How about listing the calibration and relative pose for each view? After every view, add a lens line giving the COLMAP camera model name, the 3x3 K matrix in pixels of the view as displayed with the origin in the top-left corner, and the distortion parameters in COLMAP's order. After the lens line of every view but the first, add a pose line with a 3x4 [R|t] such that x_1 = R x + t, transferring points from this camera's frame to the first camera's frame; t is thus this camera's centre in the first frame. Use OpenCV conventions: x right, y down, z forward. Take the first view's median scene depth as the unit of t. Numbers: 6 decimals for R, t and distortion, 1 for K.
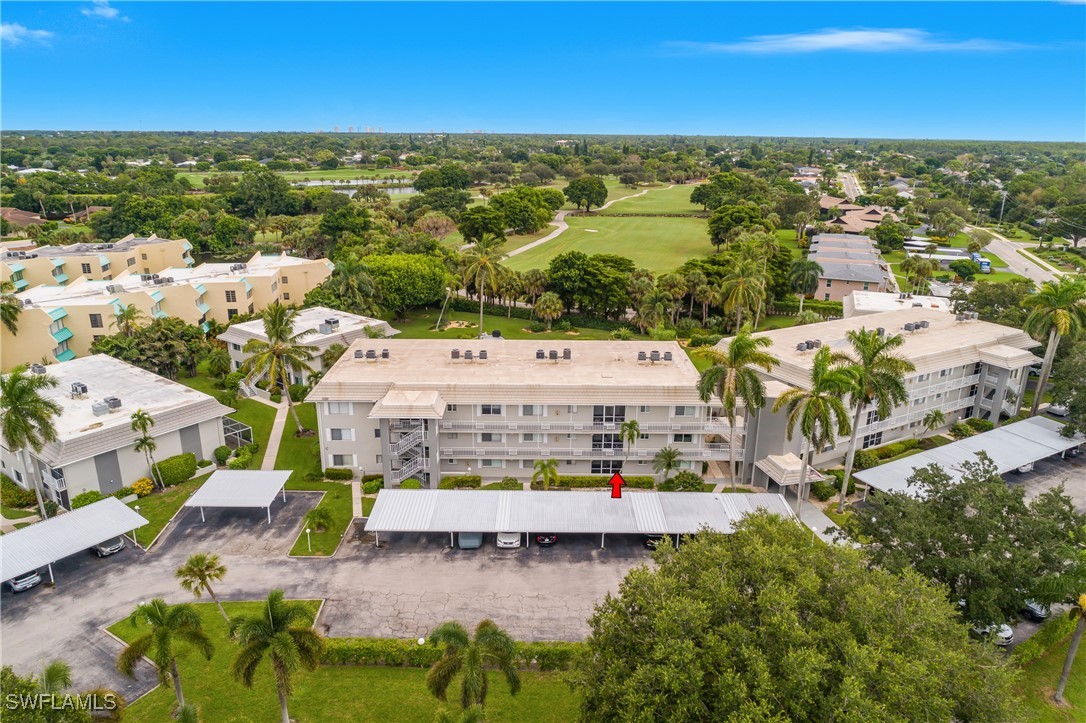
lens RADIAL K [[742.9, 0, 542.7], [0, 742.9, 360.2], [0, 0, 1]] dist [0.004628, -0.002396]
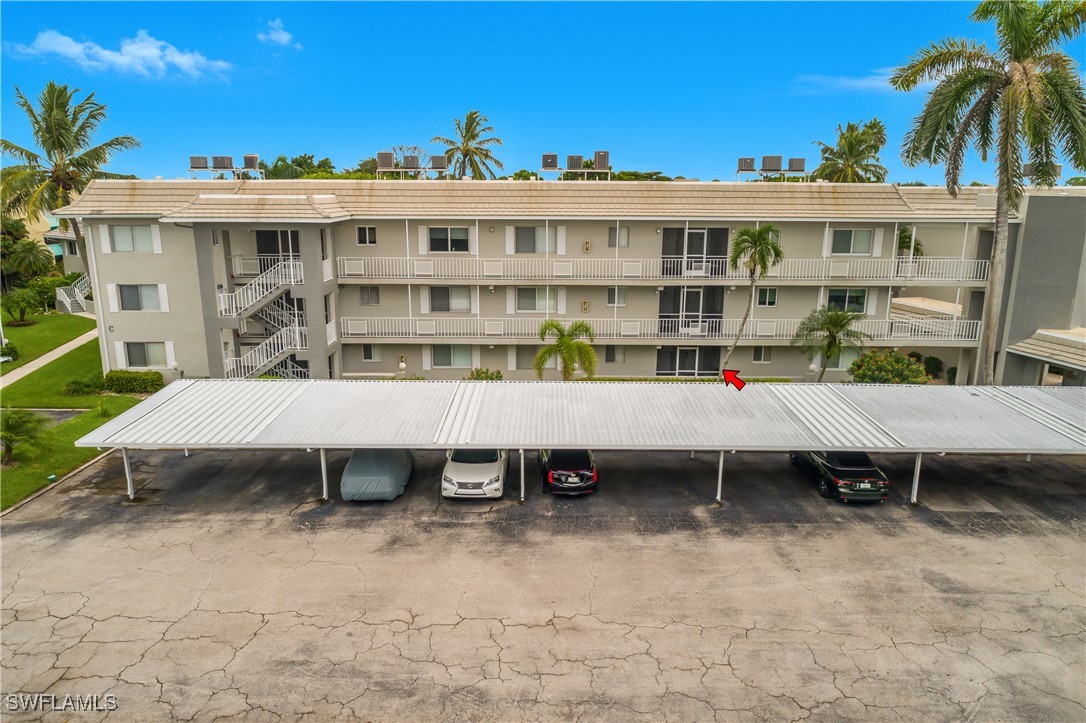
lens RADIAL K [[742.9, 0, 536.9], [0, 742.9, 329.2], [0, 0, 1]] dist [0.004628, -0.002396]
pose [[0.999886, -0.008503, -0.012507, -0.007406], [0.006957, 0.992889, -0.118844, 0.210551], [0.013428, 0.118743, 0.992834, 0.612761]]
